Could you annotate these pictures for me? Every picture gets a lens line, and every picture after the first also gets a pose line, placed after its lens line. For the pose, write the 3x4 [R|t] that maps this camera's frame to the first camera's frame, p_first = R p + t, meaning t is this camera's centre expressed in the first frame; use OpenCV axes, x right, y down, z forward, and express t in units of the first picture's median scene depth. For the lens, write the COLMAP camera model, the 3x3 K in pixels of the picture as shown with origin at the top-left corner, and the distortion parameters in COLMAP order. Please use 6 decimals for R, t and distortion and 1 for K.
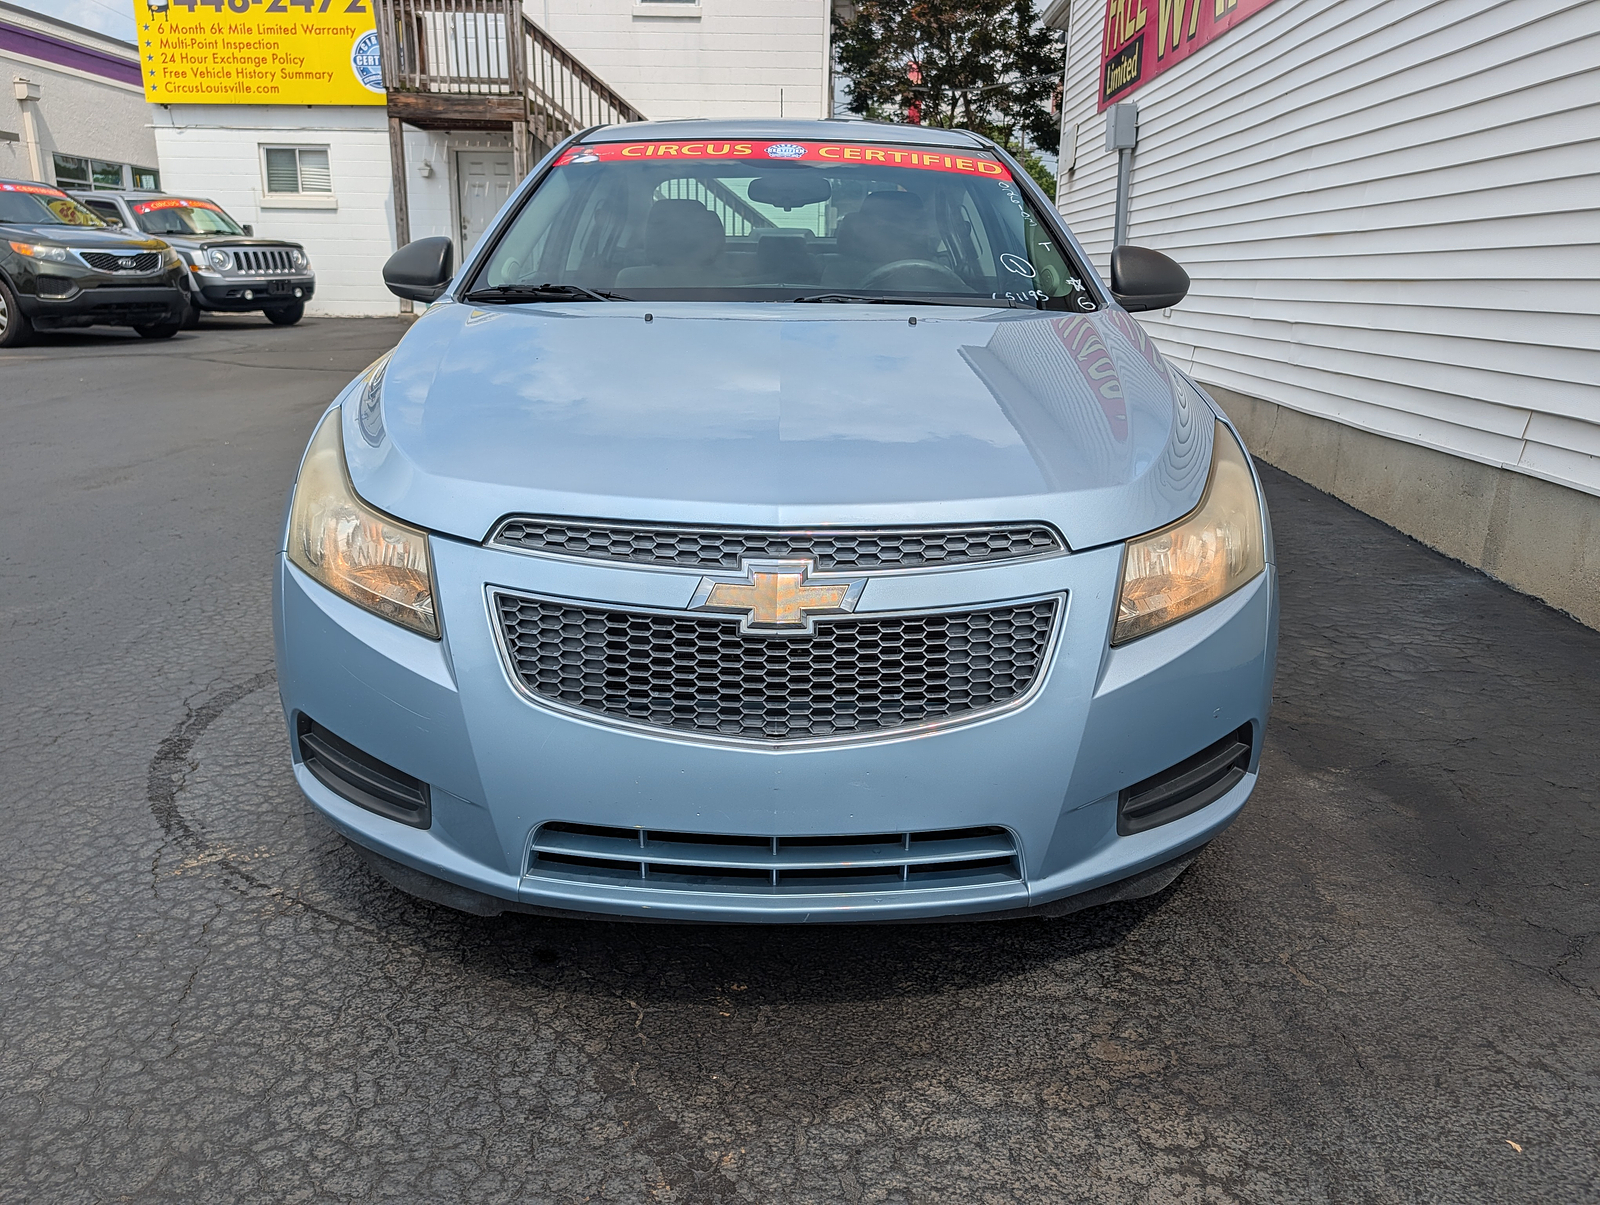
lens RADIAL K [[1194.1, 0, 794.0], [0, 1194.1, 603.0], [0, 0, 1]] dist [0.026595, -0.017136]
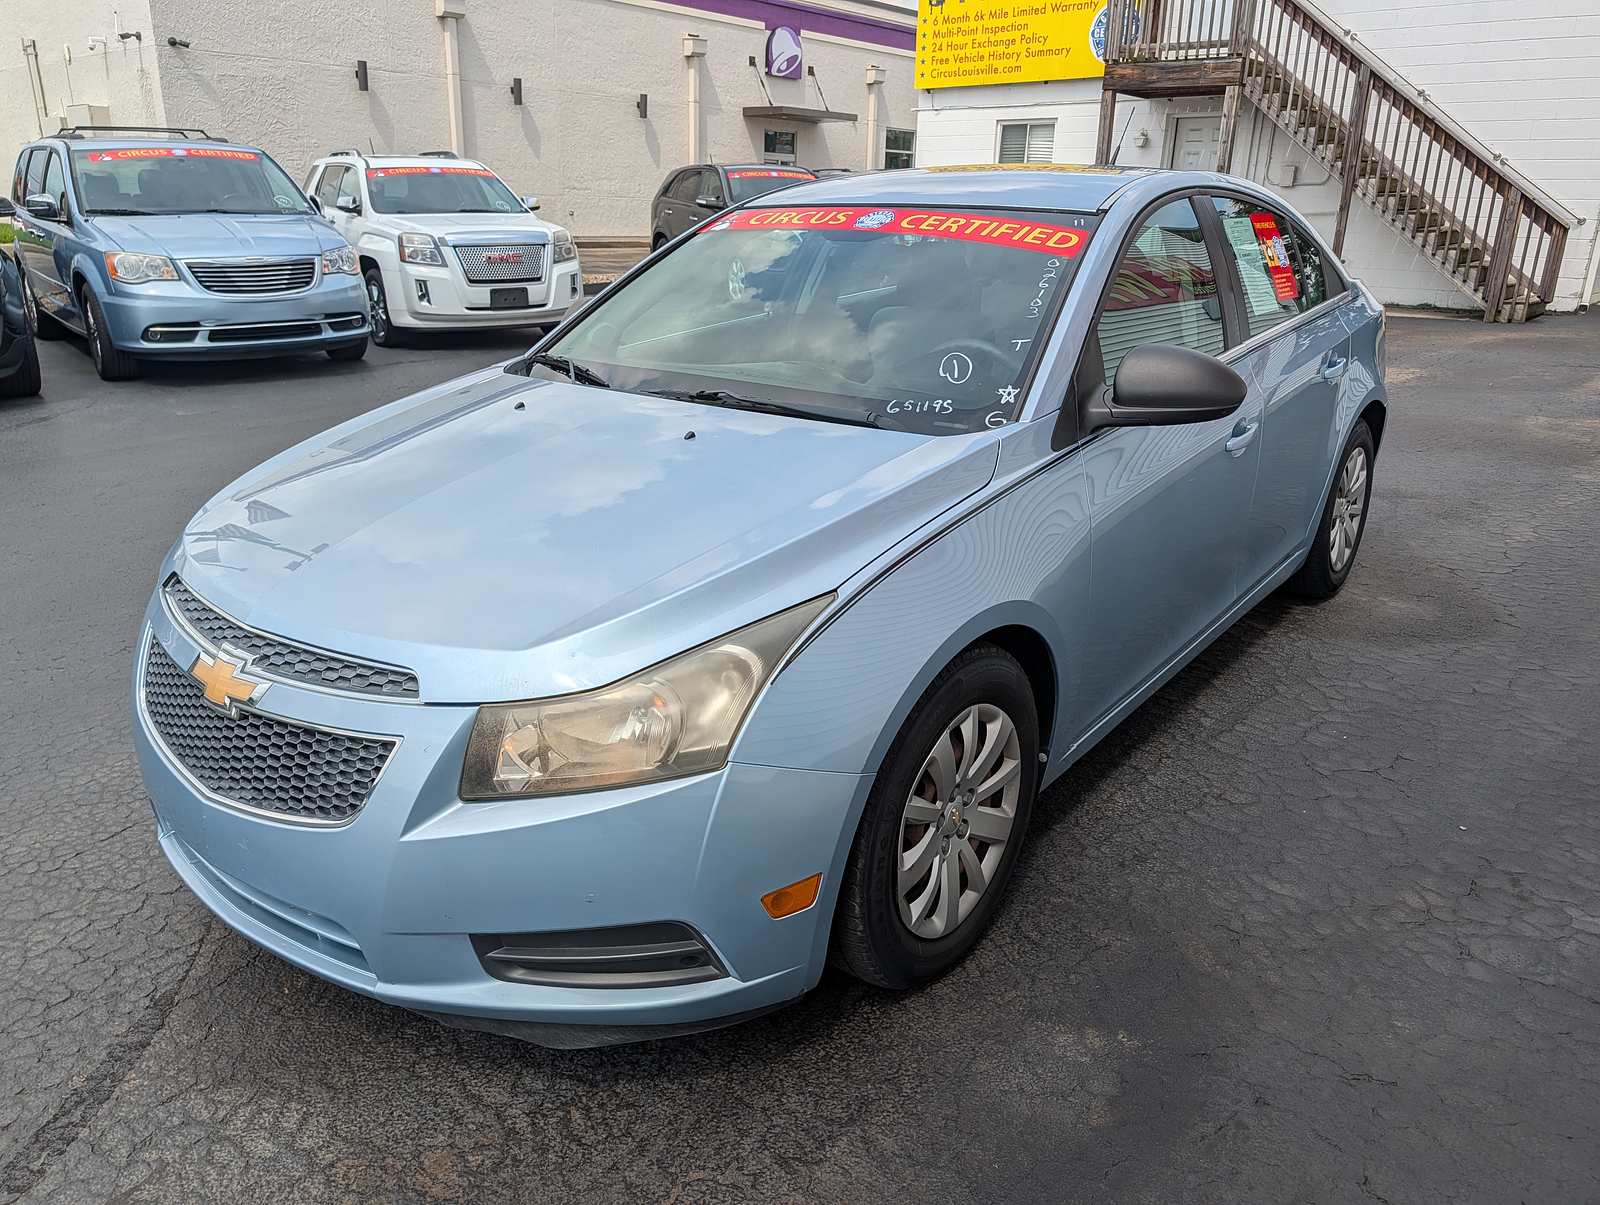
lens RADIAL K [[1194.1, 0, 786.6], [0, 1194.1, 593.4], [0, 0, 1]] dist [0.026595, -0.017136]
pose [[0.769913, 0.198926, -0.606351, 0.151394], [-0.174631, 0.979580, 0.099635, -0.041192], [0.613790, 0.029177, 0.788930, 0.047269]]
